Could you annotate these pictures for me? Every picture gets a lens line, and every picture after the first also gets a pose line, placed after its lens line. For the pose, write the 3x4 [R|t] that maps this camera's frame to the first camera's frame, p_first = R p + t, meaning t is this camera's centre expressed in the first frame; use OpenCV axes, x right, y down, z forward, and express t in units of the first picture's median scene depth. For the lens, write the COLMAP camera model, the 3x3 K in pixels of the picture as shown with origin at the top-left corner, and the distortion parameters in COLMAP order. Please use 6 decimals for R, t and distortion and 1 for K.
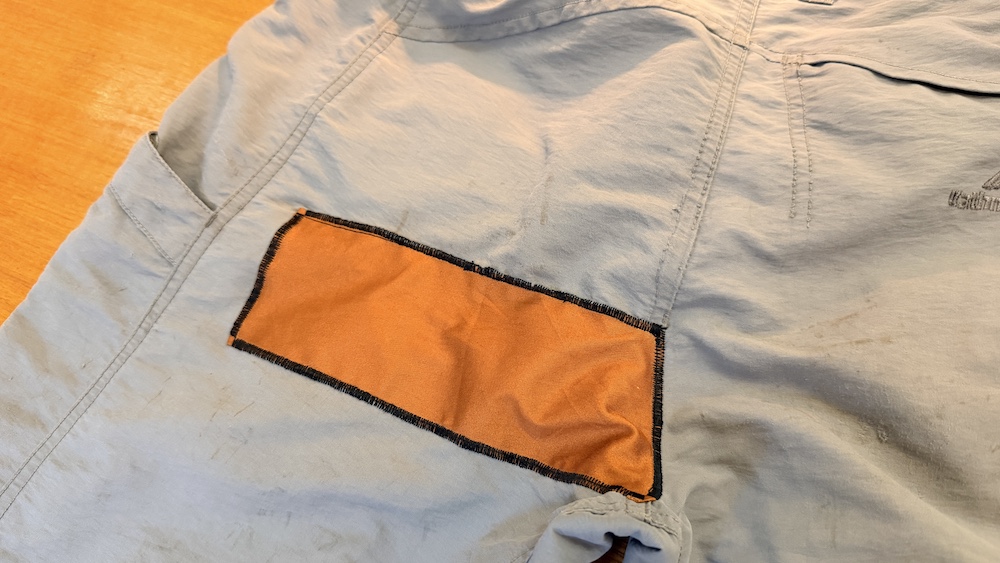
lens RADIAL K [[786.3, 0, 500.1], [0, 786.3, 333.7], [0, 0, 1]] dist [0.076775, -0.212728]
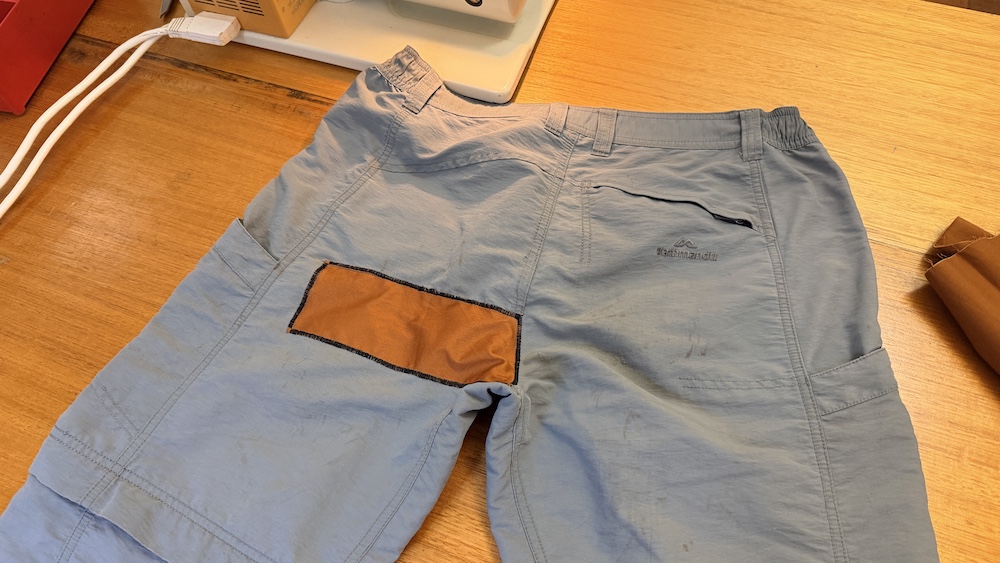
lens RADIAL K [[786.3, 0, 500.1], [0, 786.3, 333.7], [0, 0, 1]] dist [0.076775, -0.212728]
pose [[0.995795, -0.003763, 0.091529, -0.025160], [0.016003, 0.990938, -0.133363, 0.289285], [-0.090198, 0.134267, 0.986832, -0.902727]]
